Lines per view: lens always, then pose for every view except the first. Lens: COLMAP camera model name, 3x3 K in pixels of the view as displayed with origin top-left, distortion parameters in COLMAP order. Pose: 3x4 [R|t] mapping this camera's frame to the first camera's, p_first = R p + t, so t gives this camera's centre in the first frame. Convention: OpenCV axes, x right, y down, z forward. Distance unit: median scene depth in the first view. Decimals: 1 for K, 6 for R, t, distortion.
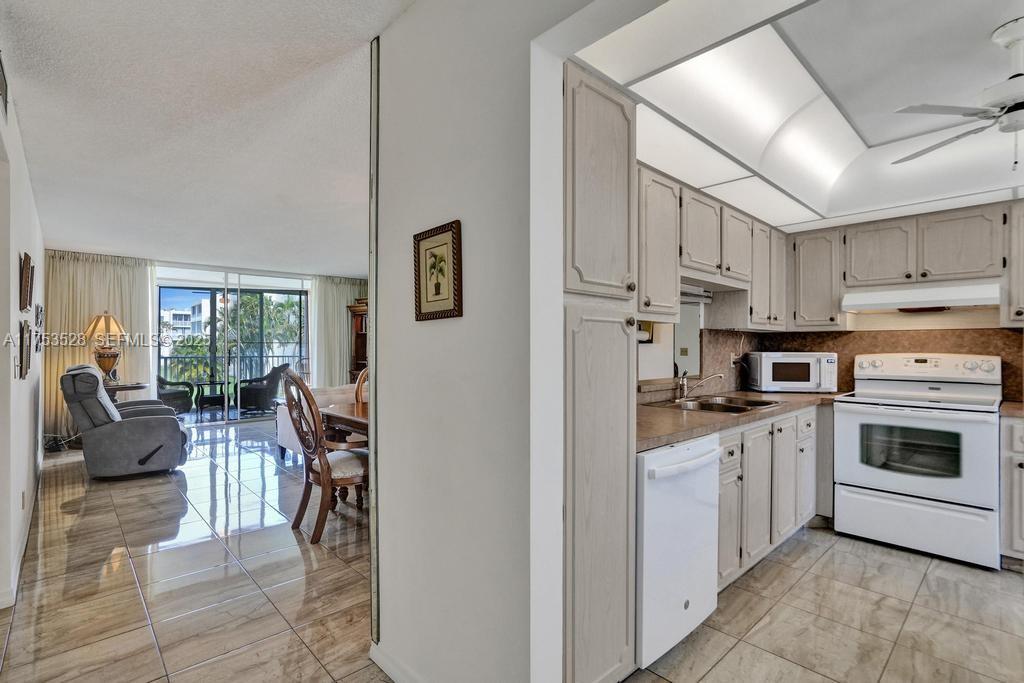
lens RADIAL K [[482.4, 0, 509.3], [0, 482.4, 345.0], [0, 0, 1]] dist [-0.033222, 0.016844]
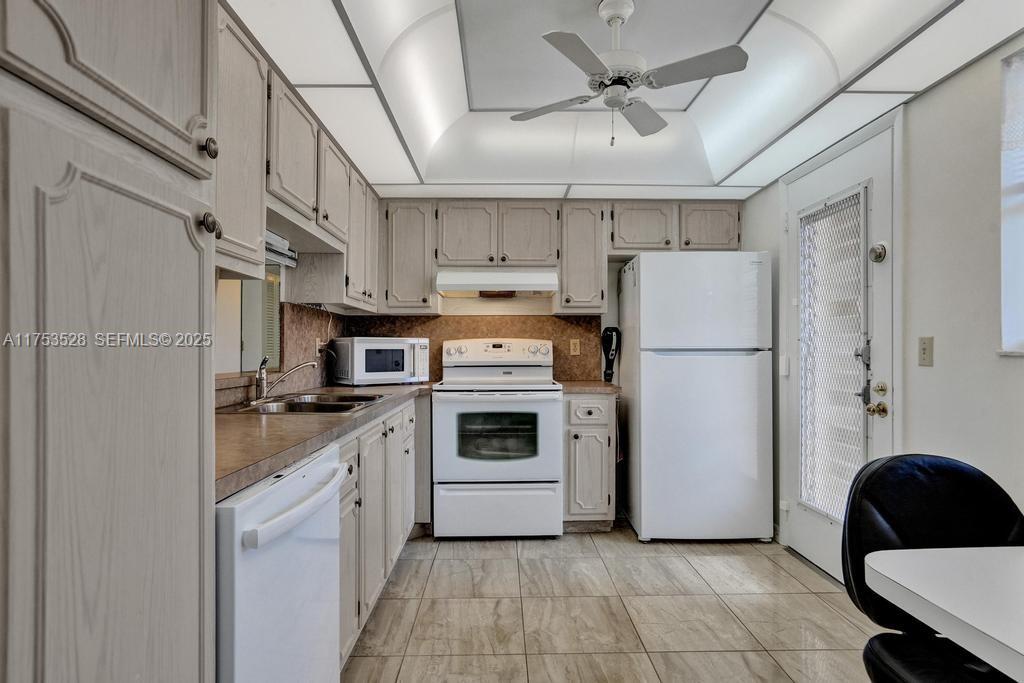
lens RADIAL K [[544.3, 0, 512.0], [0, 544.3, 341.5], [0, 0, 1]] dist [-0.055550, 0.043810]
pose [[0.669515, 0.003842, 0.742789, 0.033000], [0.002524, 0.999969, -0.007447, 0.034387], [-0.742794, 0.006860, 0.669484, 0.216847]]
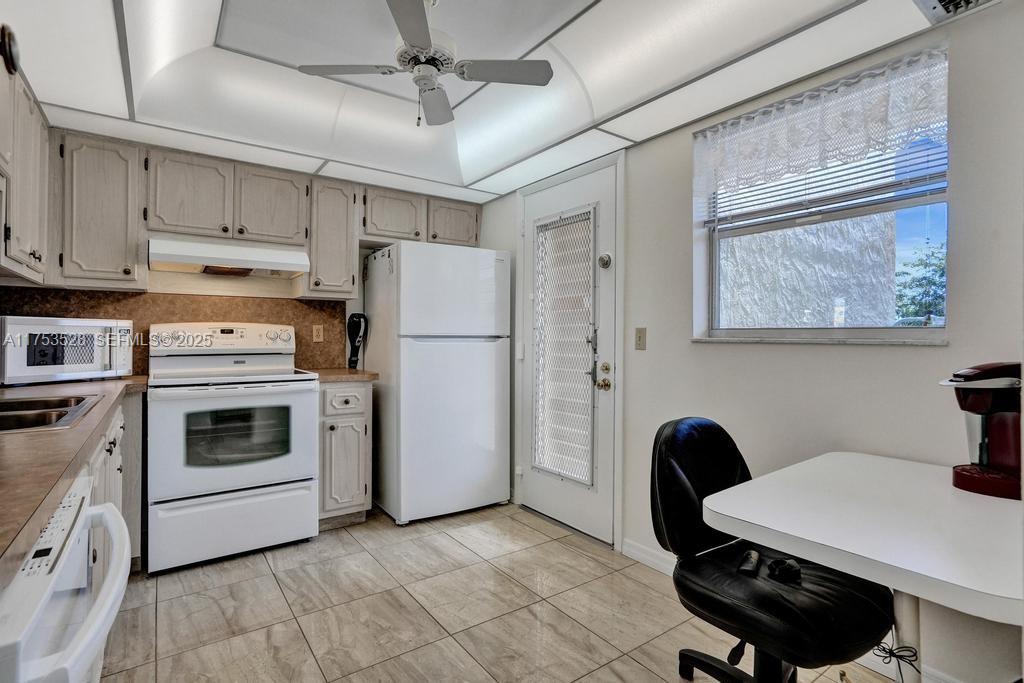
lens RADIAL K [[503.8, 0, 526.8], [0, 503.8, 332.3], [0, 0, 1]] dist [-0.038038, 0.019905]
pose [[0.119979, 0.004372, 0.992767, 0.030421], [-0.006600, 0.999972, -0.003606, 0.036818], [-0.992754, -0.006119, 0.120005, 0.365985]]
